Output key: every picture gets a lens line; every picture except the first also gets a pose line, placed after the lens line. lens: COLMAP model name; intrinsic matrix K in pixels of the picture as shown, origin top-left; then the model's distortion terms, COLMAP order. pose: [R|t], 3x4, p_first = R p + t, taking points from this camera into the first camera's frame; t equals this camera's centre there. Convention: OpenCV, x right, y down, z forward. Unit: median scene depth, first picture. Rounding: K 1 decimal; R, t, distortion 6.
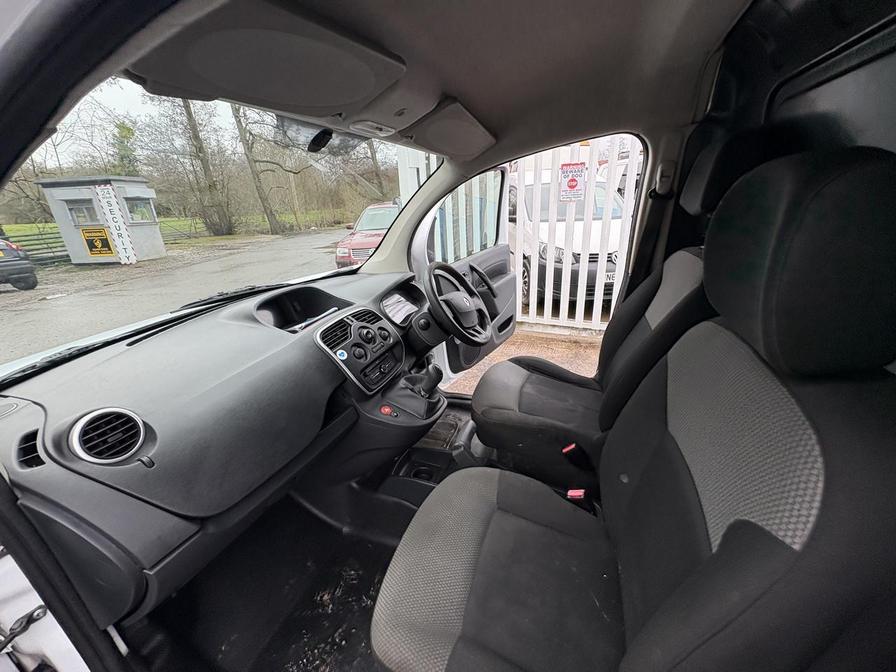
lens RADIAL K [[356.7, 0, 448.0], [0, 356.7, 335.3], [0, 0, 1]] dist [0.000858, 0.000323]
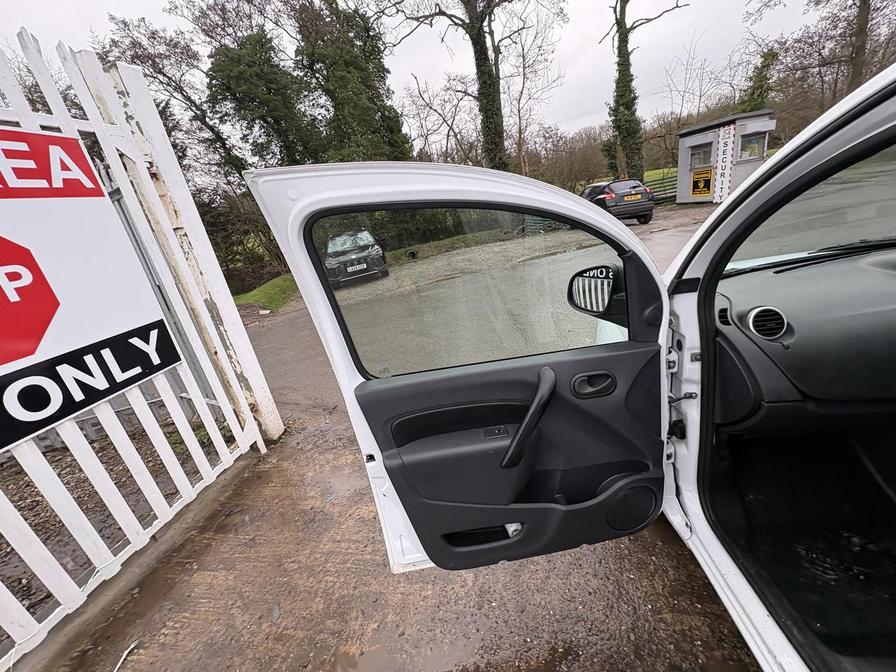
lens RADIAL K [[356.7, 0, 447.6], [0, 356.7, 334.4], [0, 0, 1]] dist [0.000858, 0.000323]
pose [[0.244525, 0.329777, -0.911842, 0.061955], [-0.180689, 0.939414, 0.291294, 0.031326], [0.952659, 0.093531, 0.289297, -0.246259]]
